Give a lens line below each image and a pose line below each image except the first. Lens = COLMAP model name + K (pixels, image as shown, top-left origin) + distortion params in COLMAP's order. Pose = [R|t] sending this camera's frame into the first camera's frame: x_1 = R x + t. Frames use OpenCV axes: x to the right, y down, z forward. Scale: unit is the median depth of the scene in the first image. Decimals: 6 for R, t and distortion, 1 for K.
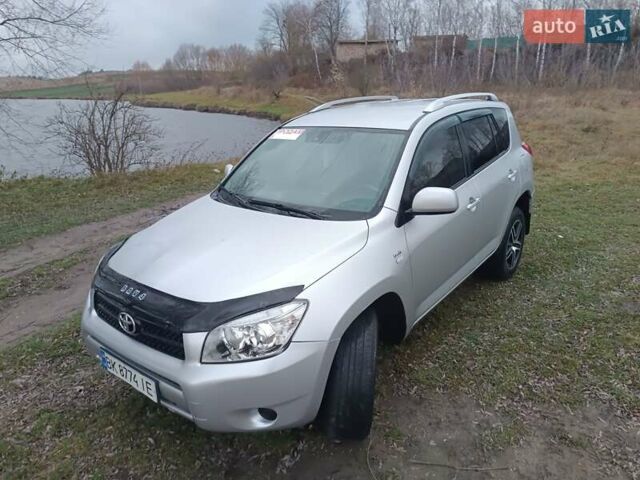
lens RADIAL K [[450.3, 0, 322.3], [0, 450.3, 234.6], [0, 0, 1]] dist [0.028652, -0.016264]
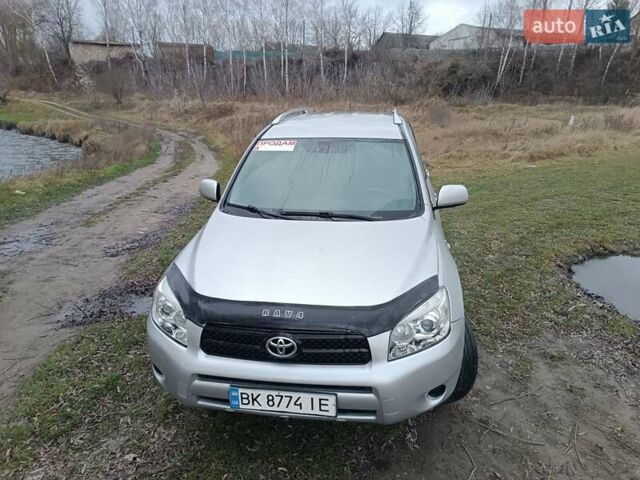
lens RADIAL K [[450.3, 0, 318.5], [0, 450.3, 233.6], [0, 0, 1]] dist [0.028652, -0.016264]
pose [[0.869749, -0.121984, 0.478181, -0.174893], [0.130382, 0.991339, 0.015742, -0.010349], [-0.475960, 0.048655, 0.878120, 0.025611]]
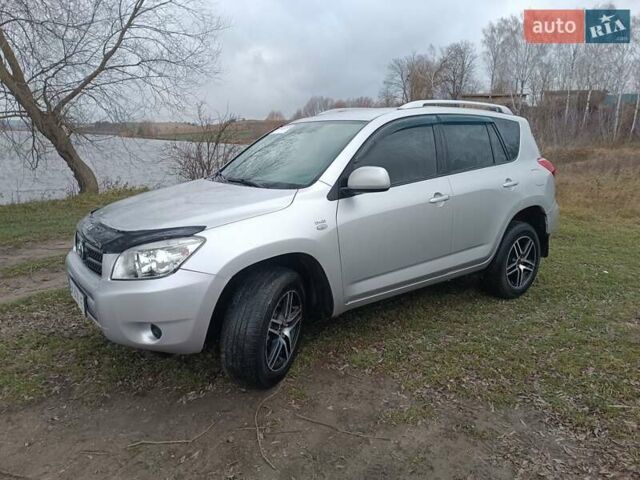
lens RADIAL K [[450.3, 0, 322.9], [0, 450.3, 235.2], [0, 0, 1]] dist [0.028652, -0.016264]
pose [[0.966017, 0.088607, -0.242815, 0.107816], [-0.113377, 0.989468, -0.089988, 0.042215], [0.232285, 0.114460, 0.965890, -0.005677]]
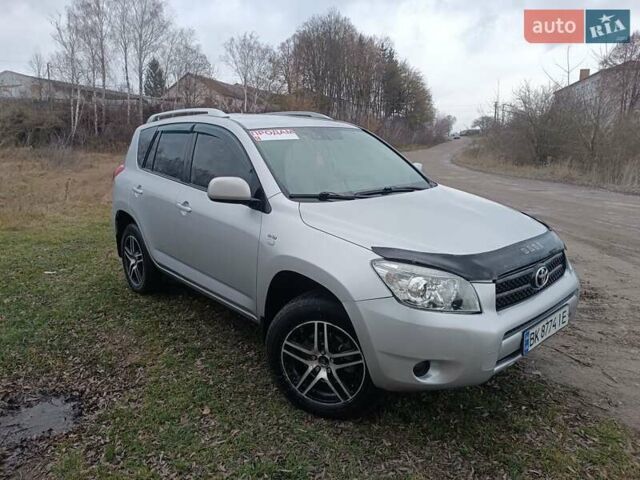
lens RADIAL K [[450.3, 0, 319.5], [0, 450.3, 235.6], [0, 0, 1]] dist [0.028652, -0.016264]
pose [[0.172162, -0.172850, 0.969785, -0.333927], [0.311732, 0.943449, 0.112815, -0.037477], [-0.934443, 0.282891, 0.216309, 0.271363]]
